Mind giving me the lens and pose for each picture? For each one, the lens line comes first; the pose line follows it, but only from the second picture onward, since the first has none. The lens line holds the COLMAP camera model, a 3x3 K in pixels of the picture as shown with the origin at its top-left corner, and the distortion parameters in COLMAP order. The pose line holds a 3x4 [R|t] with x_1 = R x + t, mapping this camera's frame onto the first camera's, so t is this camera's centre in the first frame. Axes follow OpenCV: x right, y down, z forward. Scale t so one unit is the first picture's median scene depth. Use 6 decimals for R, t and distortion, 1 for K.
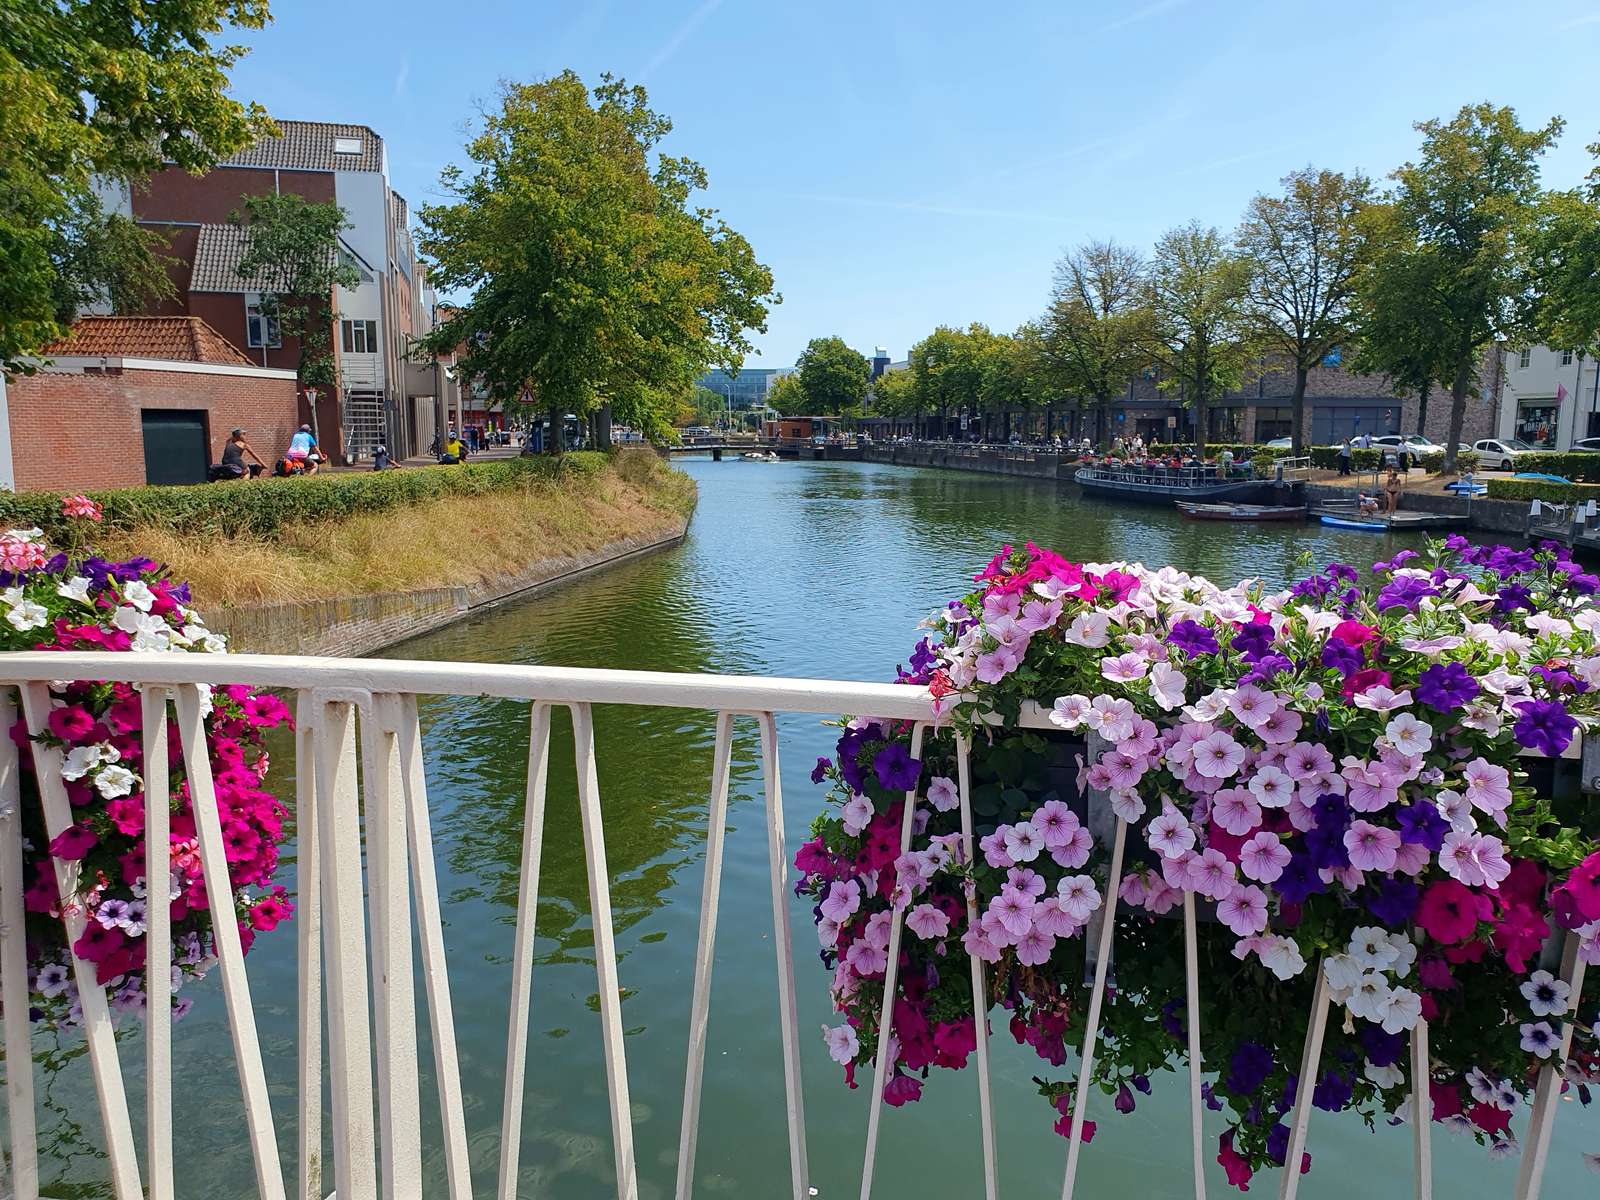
lens RADIAL K [[1295.8, 0, 809.7], [0, 1295.8, 645.2], [0, 0, 1]] dist [0.096220, -0.059355]
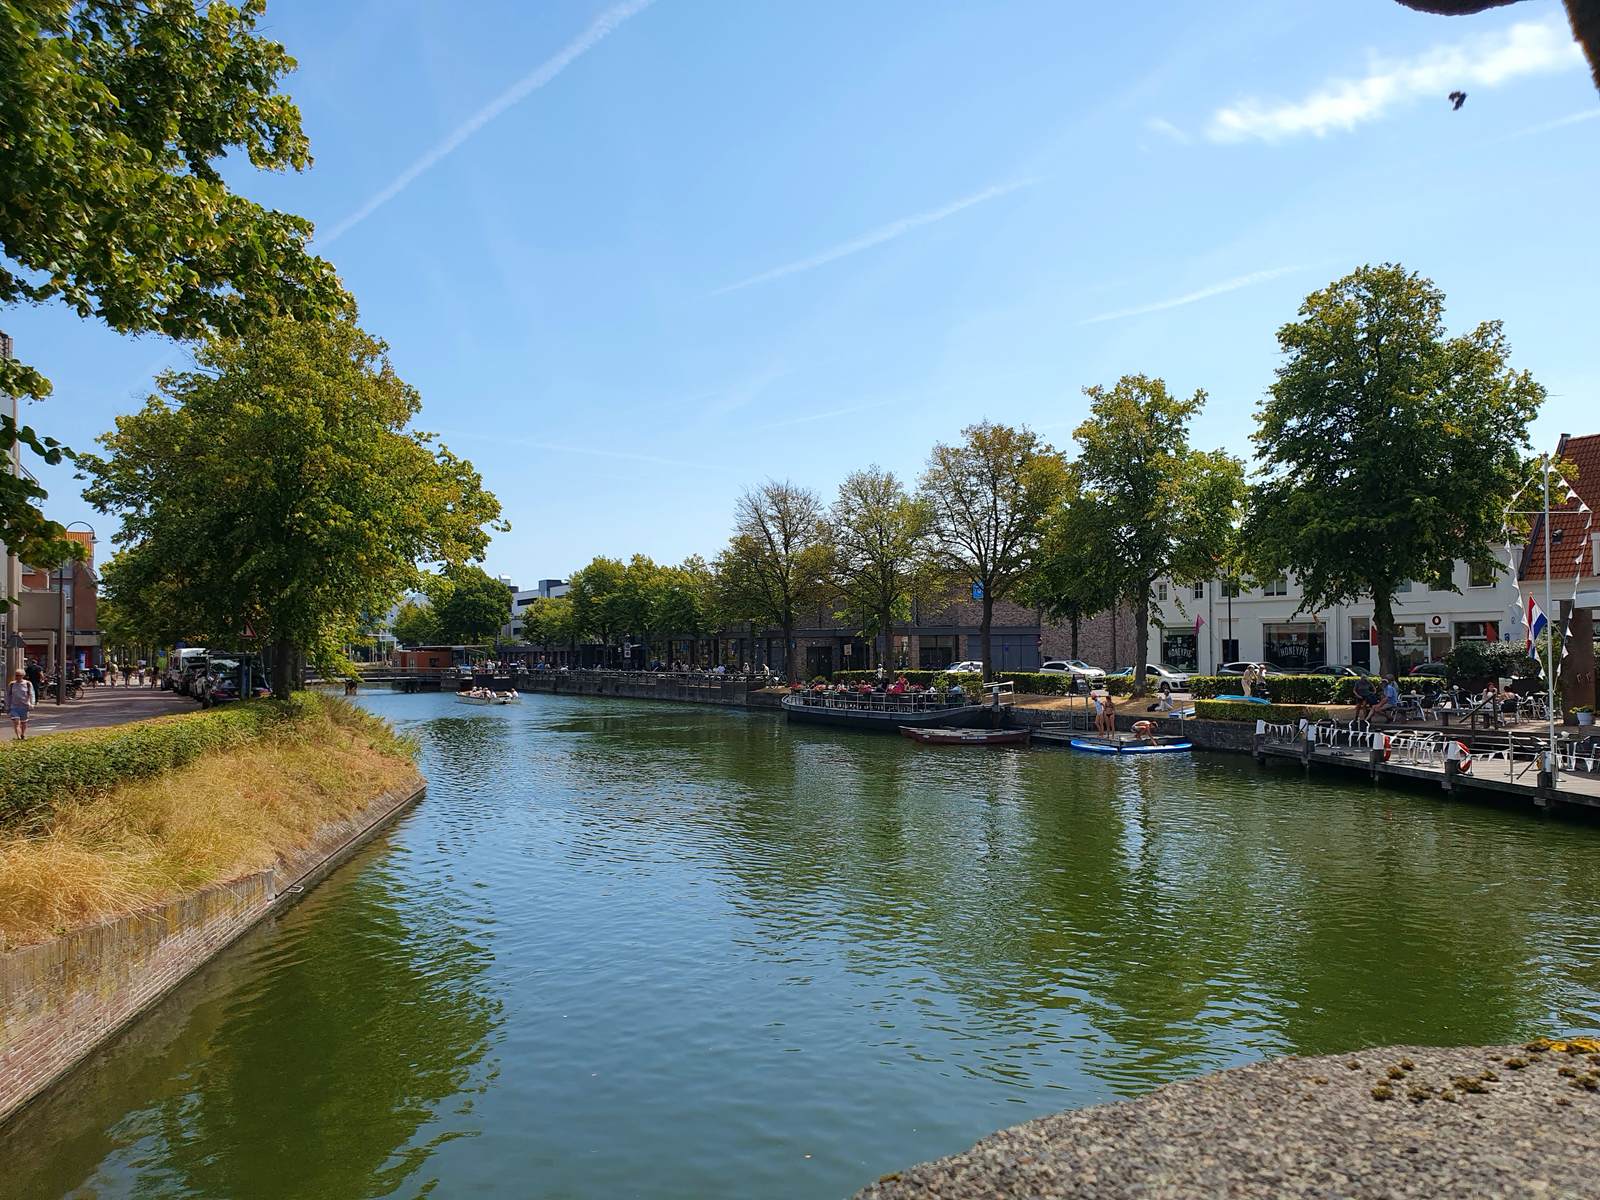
lens RADIAL K [[1295.8, 0, 804.0], [0, 1295.8, 646.4], [0, 0, 1]] dist [0.096220, -0.059355]
pose [[0.955162, -0.011849, 0.295845, -0.083157], [0.062168, 0.984951, -0.161265, -0.012582], [-0.289482, 0.172426, 0.941525, 0.057174]]
